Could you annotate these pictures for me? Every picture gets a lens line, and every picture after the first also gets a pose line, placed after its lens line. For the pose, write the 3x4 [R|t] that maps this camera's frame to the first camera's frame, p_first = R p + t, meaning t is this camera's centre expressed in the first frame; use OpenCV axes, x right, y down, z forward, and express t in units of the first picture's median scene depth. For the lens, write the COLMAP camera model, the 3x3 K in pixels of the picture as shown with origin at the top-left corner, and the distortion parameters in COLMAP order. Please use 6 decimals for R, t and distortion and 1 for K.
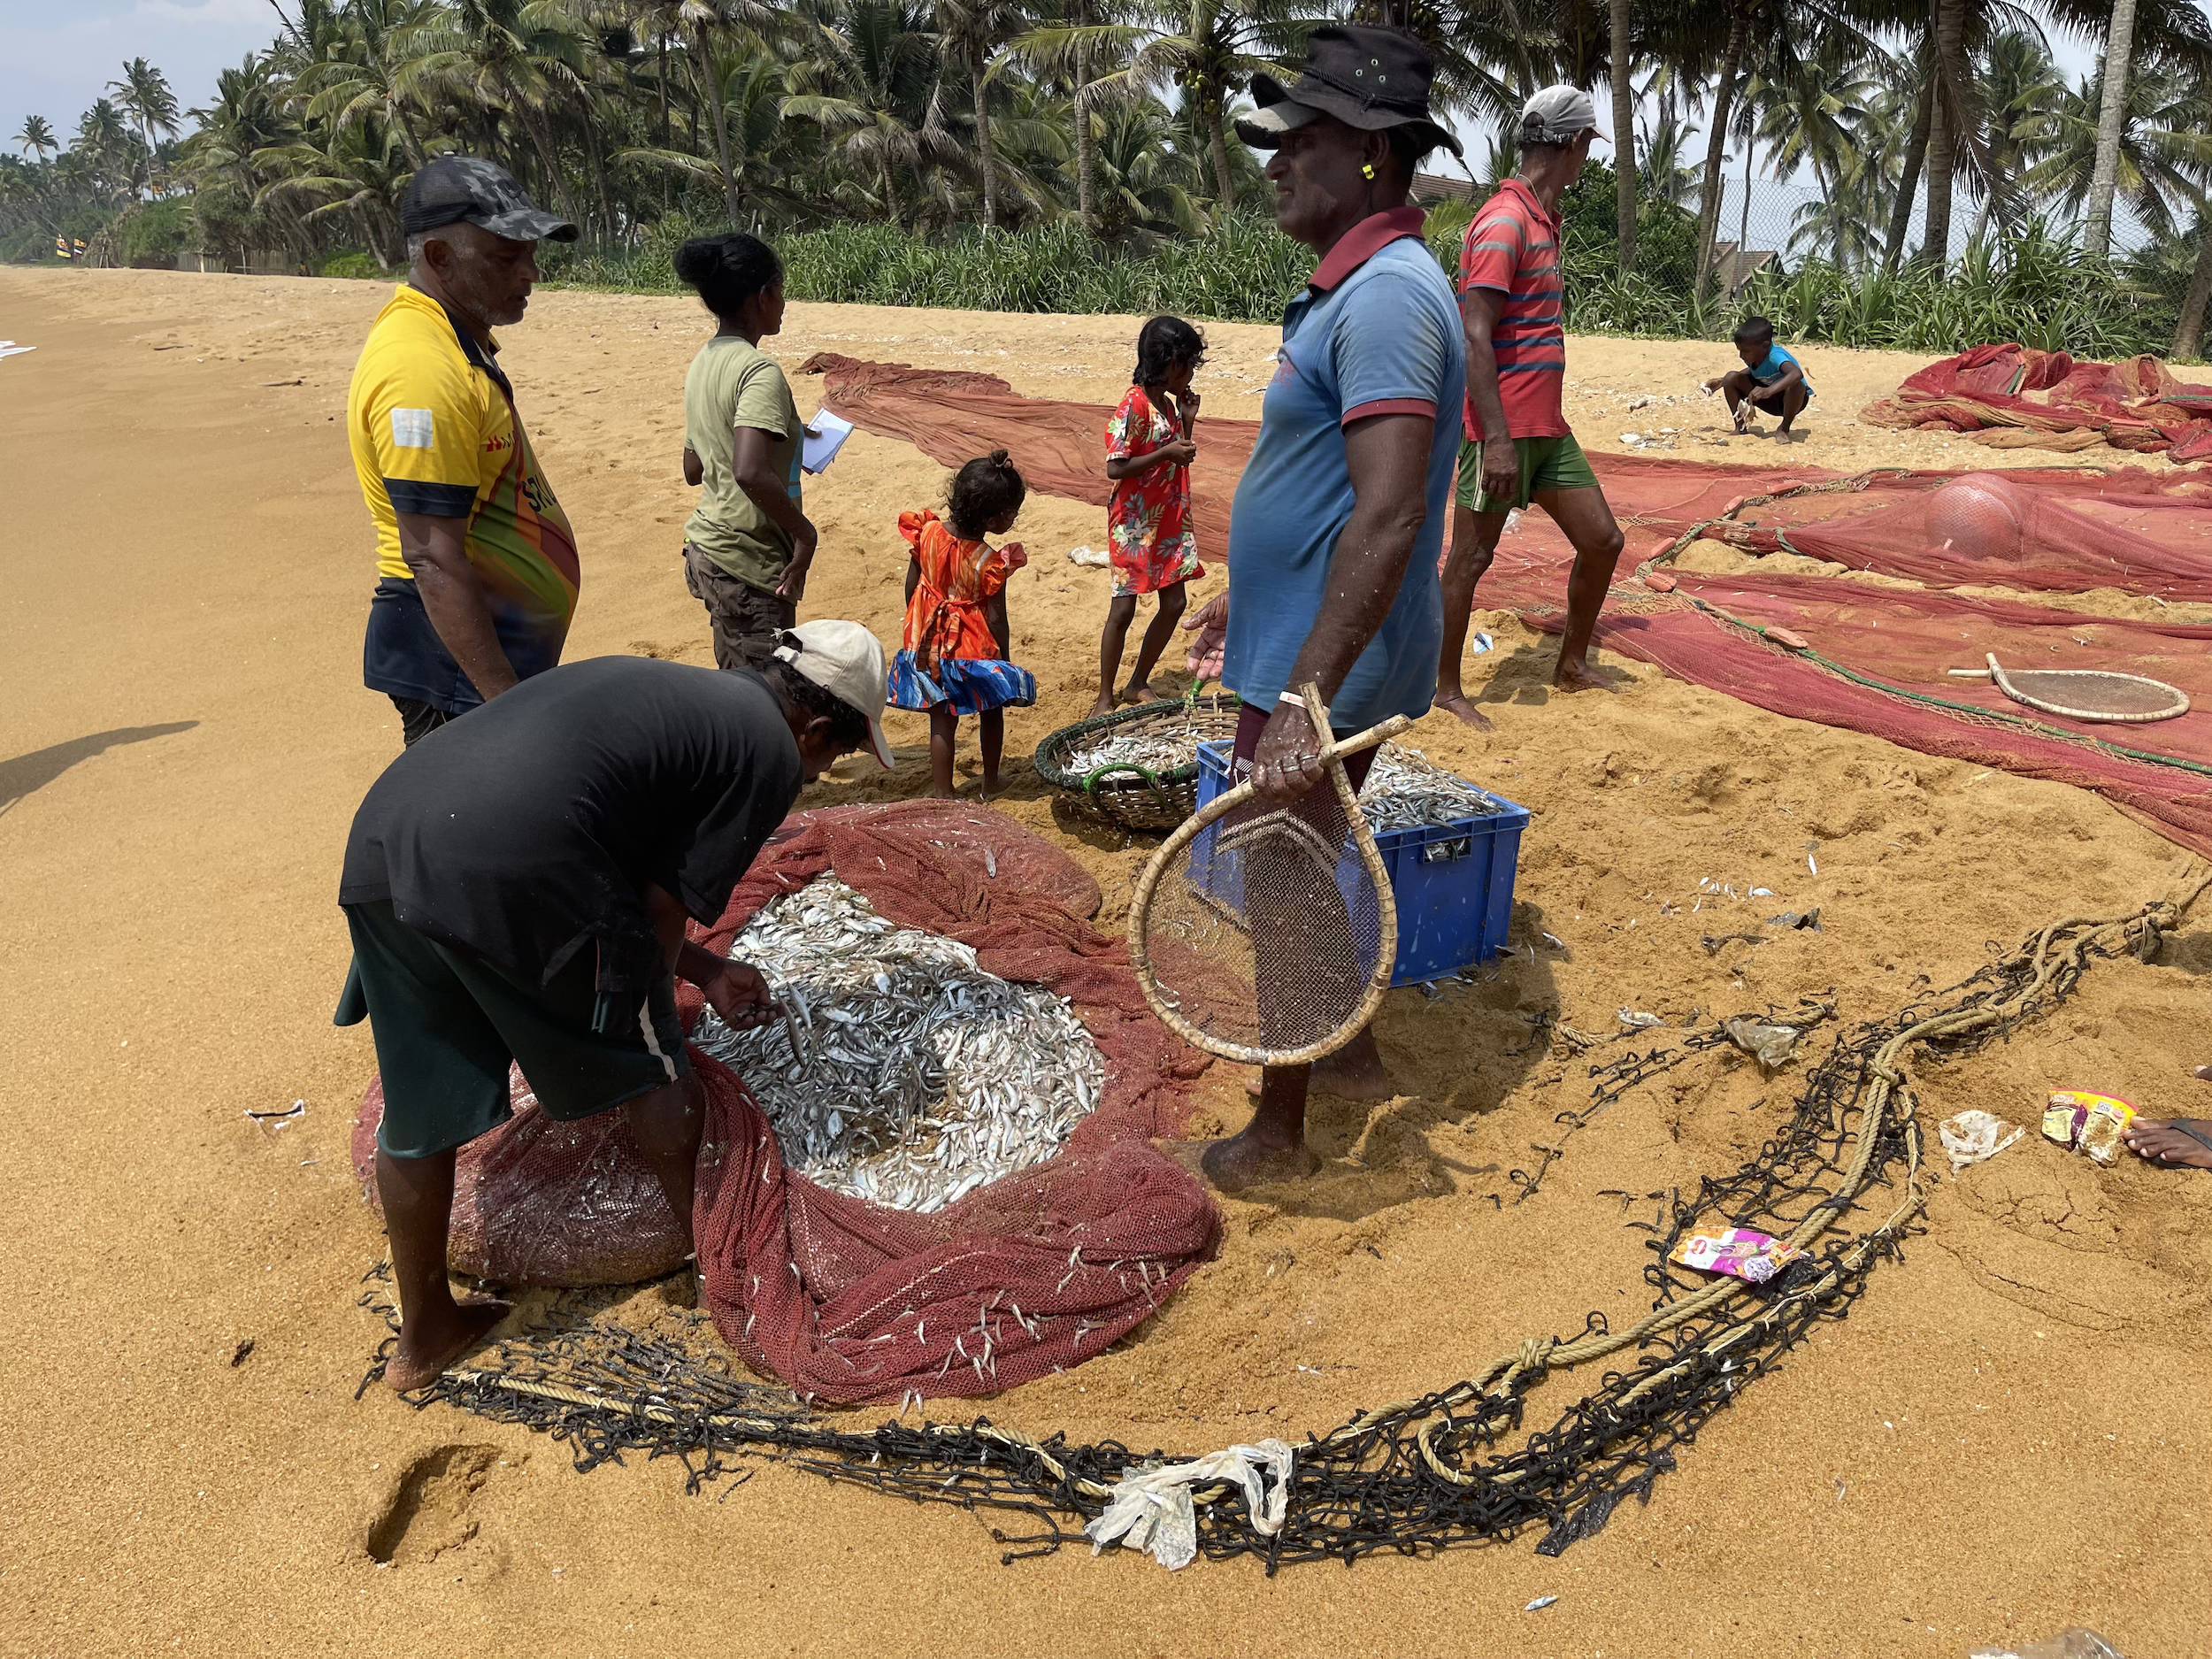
lens RADIAL K [[1629.0, 0, 1100.8], [0, 1629.0, 841.0], [0, 0, 1]] dist [-0.010323, -0.022821]
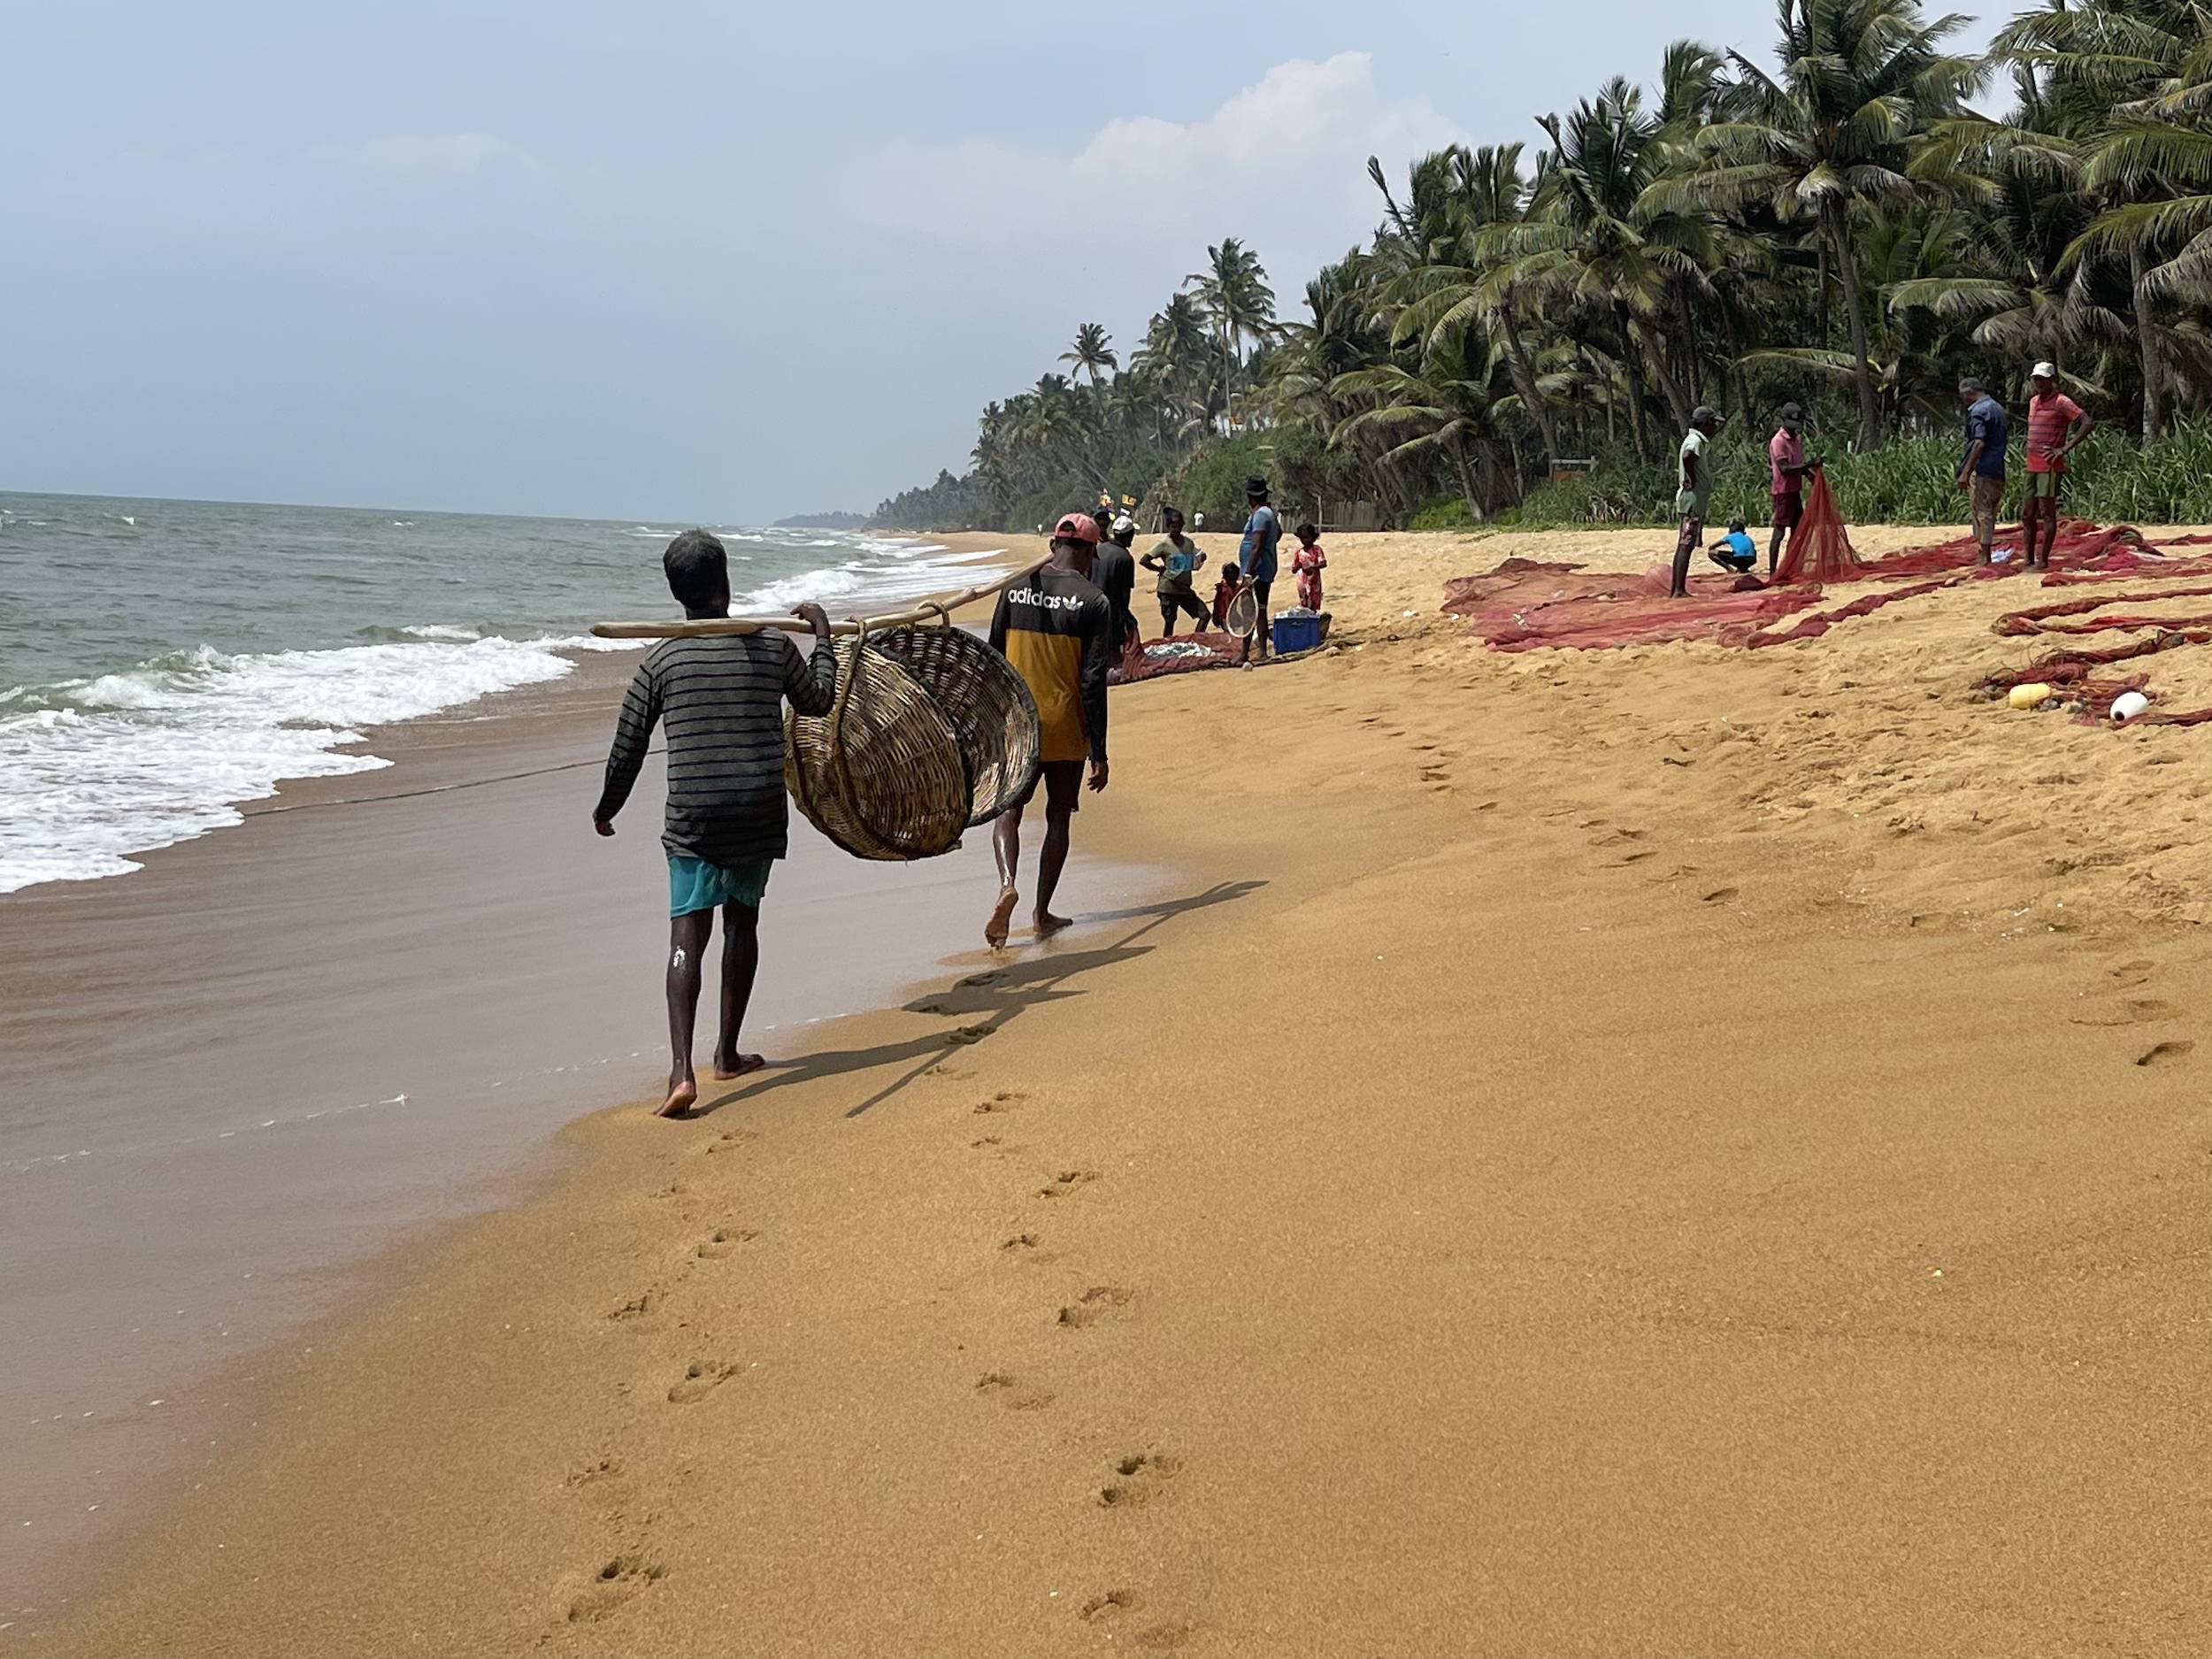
lens RADIAL K [[3211.6, 0, 1105.8], [0, 3211.6, 828.3], [0, 0, 1]] dist [0.000575, 0.000000]
pose [[0.852239, -0.009192, -0.523071, 0.159563], [-0.111868, 0.973517, -0.199375, 0.085914], [0.511051, 0.228430, 0.828641, -0.241528]]
